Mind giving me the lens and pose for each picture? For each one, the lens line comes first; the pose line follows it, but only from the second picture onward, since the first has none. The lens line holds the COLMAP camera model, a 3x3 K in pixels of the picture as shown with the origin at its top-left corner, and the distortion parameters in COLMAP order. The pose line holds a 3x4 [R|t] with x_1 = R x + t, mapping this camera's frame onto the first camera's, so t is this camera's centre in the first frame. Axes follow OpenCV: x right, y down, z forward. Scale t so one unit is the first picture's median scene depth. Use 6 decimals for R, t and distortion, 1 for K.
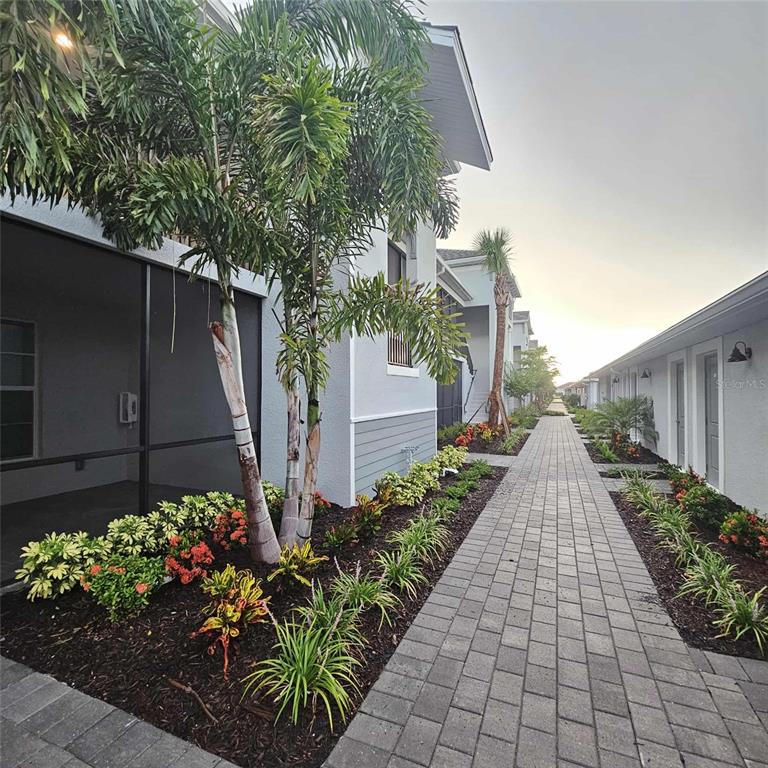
lens RADIAL K [[435.0, 0, 375.0], [0, 435.0, 385.9], [0, 0, 1]] dist [-0.000493, -0.002097]
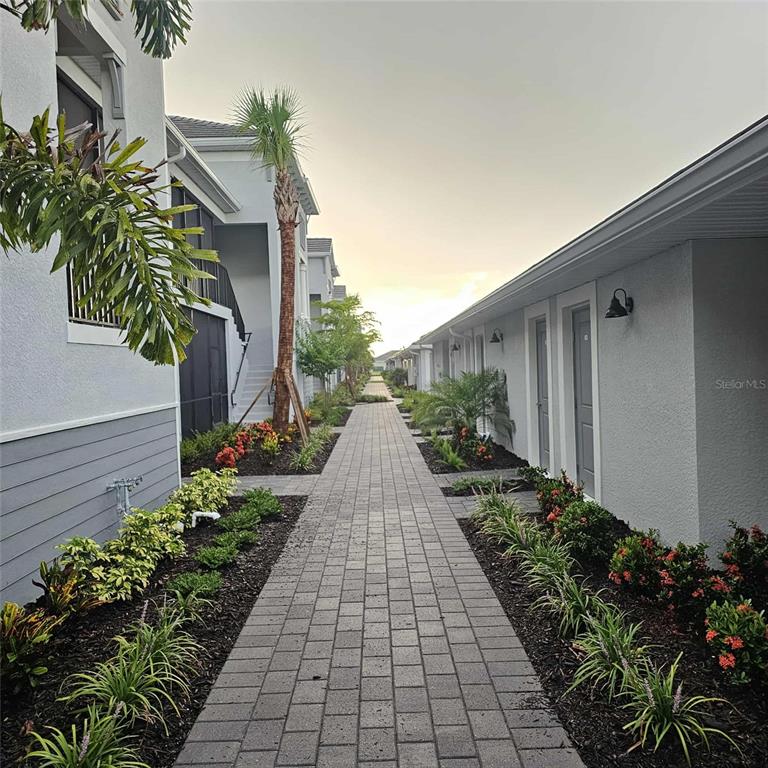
lens RADIAL K [[435.0, 0, 375.0], [0, 435.0, 385.9], [0, 0, 1]] dist [-0.000493, -0.002097]
pose [[0.904905, -0.054173, 0.422152, 0.153563], [0.023386, 0.996697, 0.077774, -0.007797], [-0.424971, -0.060506, 0.903183, 0.449655]]
